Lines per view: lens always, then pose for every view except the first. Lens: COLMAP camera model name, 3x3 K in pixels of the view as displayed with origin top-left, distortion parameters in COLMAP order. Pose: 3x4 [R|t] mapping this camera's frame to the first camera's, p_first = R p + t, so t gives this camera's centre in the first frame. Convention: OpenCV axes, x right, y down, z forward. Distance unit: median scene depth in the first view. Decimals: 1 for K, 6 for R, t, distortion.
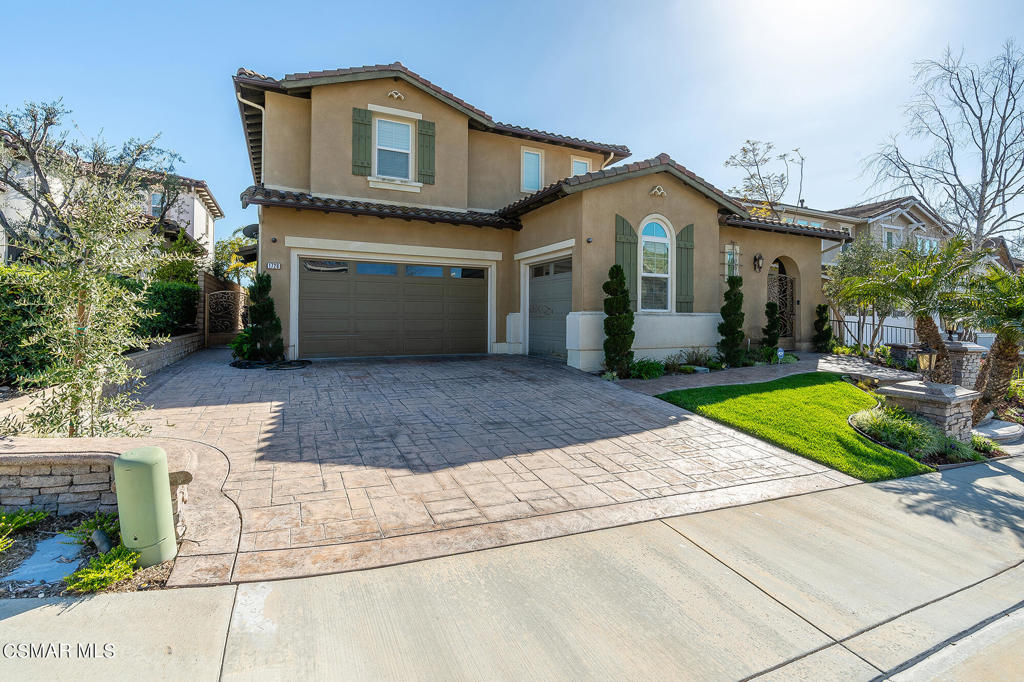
lens RADIAL K [[475.3, 0, 509.5], [0, 475.3, 313.7], [0, 0, 1]] dist [-0.016226, 0.008860]
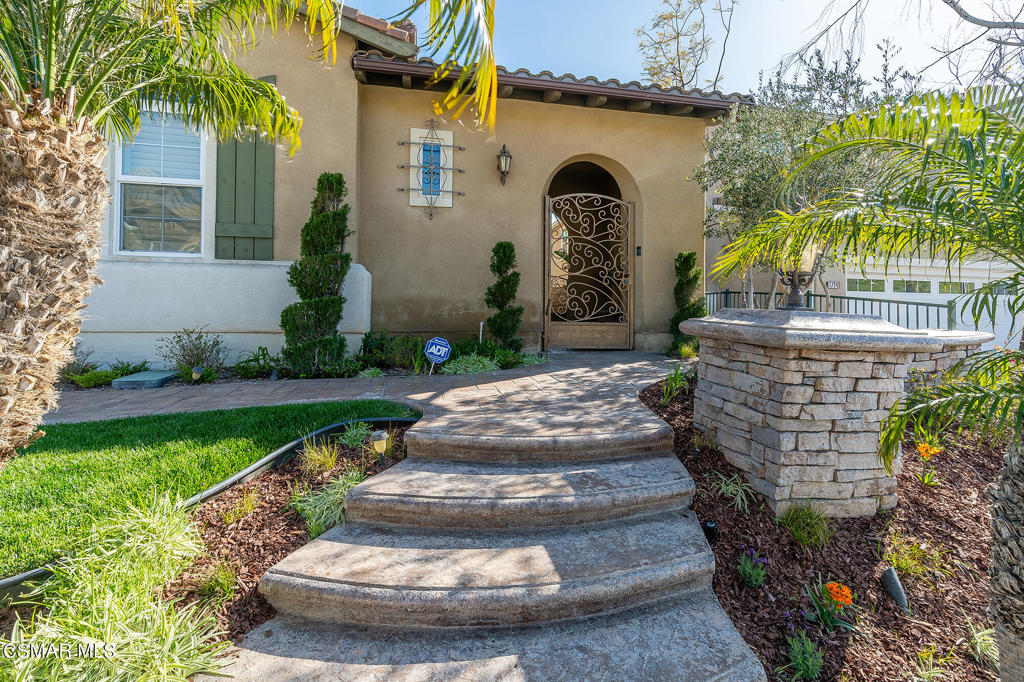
lens RADIAL K [[475.3, 0, 509.5], [0, 475.3, 313.7], [0, 0, 1]] dist [-0.016226, 0.008860]
pose [[0.966695, -0.000313, -0.255930, 0.696959], [-0.001802, 0.999966, -0.008031, 0.051485], [0.255924, 0.008225, 0.966662, 0.568777]]
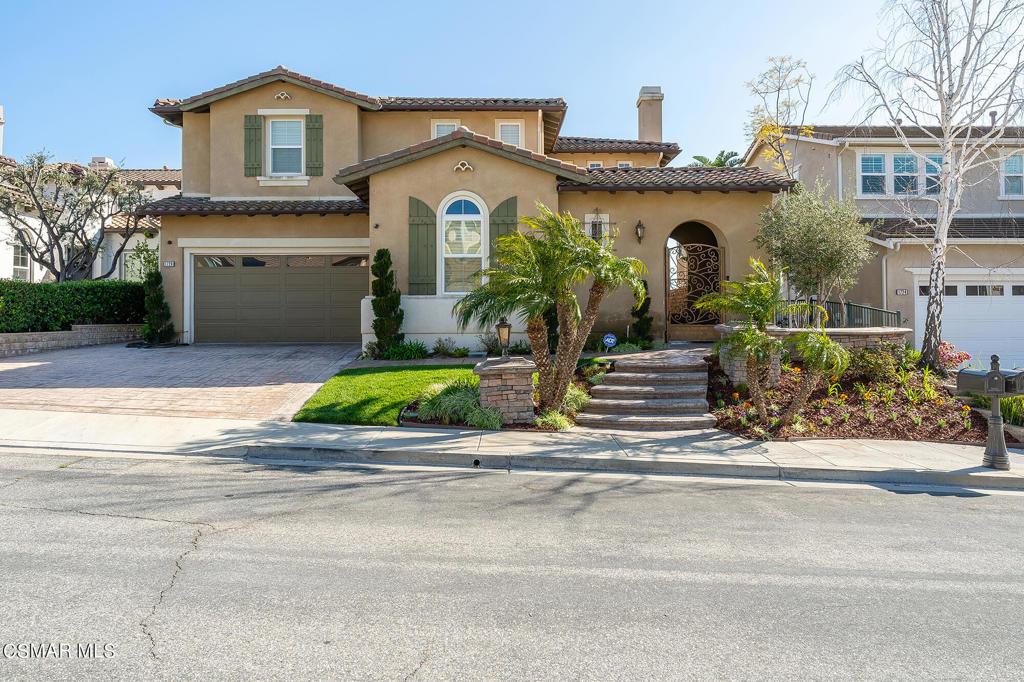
lens RADIAL K [[694.3, 0, 508.0], [0, 694.3, 301.4], [0, 0, 1]] dist [-0.000132, -0.006988]
pose [[0.905411, -0.020762, -0.424028, 0.876893], [0.014070, 0.999722, -0.018907, 0.033194], [0.424302, 0.011153, 0.905452, -0.186758]]
